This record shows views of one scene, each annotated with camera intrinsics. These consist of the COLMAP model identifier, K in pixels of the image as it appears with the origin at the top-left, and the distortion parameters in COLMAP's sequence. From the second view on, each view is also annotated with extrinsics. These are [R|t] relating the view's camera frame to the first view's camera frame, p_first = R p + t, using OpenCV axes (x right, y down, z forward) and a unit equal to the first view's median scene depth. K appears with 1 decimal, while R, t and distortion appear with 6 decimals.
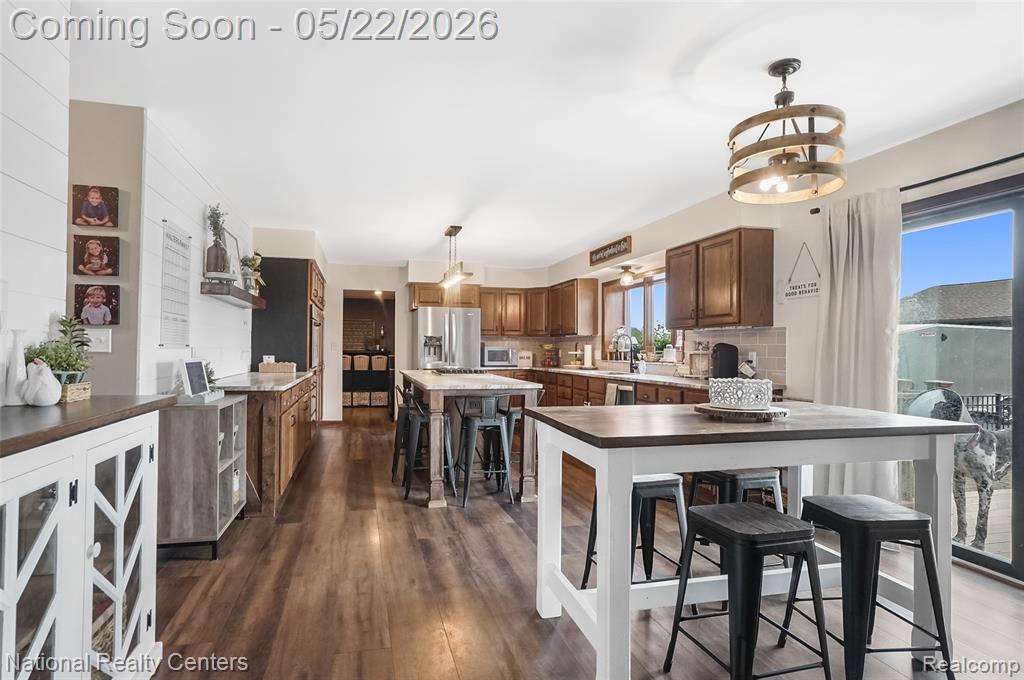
lens RADIAL K [[538.7, 0, 495.1], [0, 538.7, 336.2], [0, 0, 1]] dist [-0.042656, 0.021106]
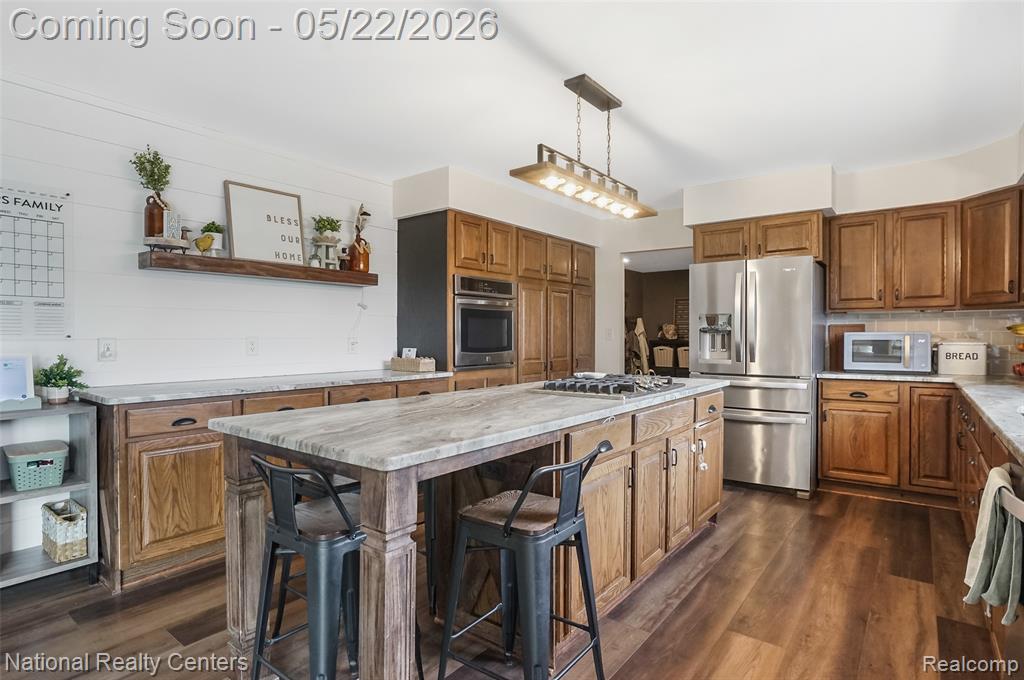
lens RADIAL K [[538.7, 0, 495.1], [0, 538.7, 336.2], [0, 0, 1]] dist [-0.042656, 0.021106]
pose [[0.603404, -0.005515, -0.797416, 0.184330], [0.024297, 0.999639, 0.011472, 0.009973], [0.797065, -0.026297, 0.603320, 0.462401]]
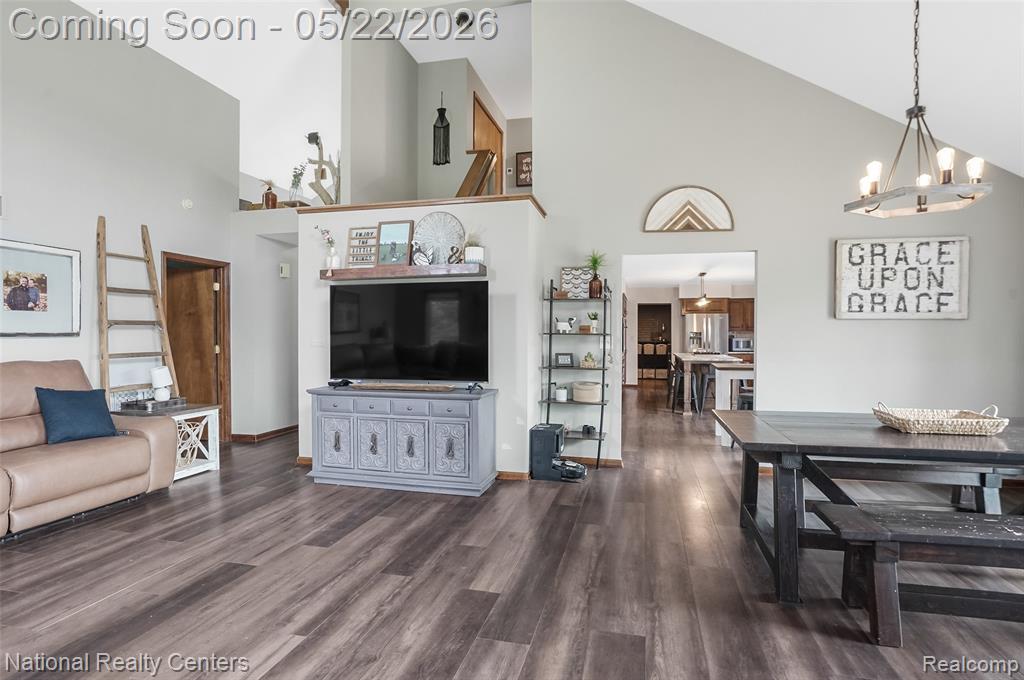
lens RADIAL K [[538.7, 0, 495.1], [0, 538.7, 336.2], [0, 0, 1]] dist [-0.042656, 0.021106]
pose [[0.869441, 0.000227, -0.494036, 0.143776], [0.010349, 0.999772, 0.018672, -0.022392], [0.493928, -0.021347, 0.869241, -0.629164]]
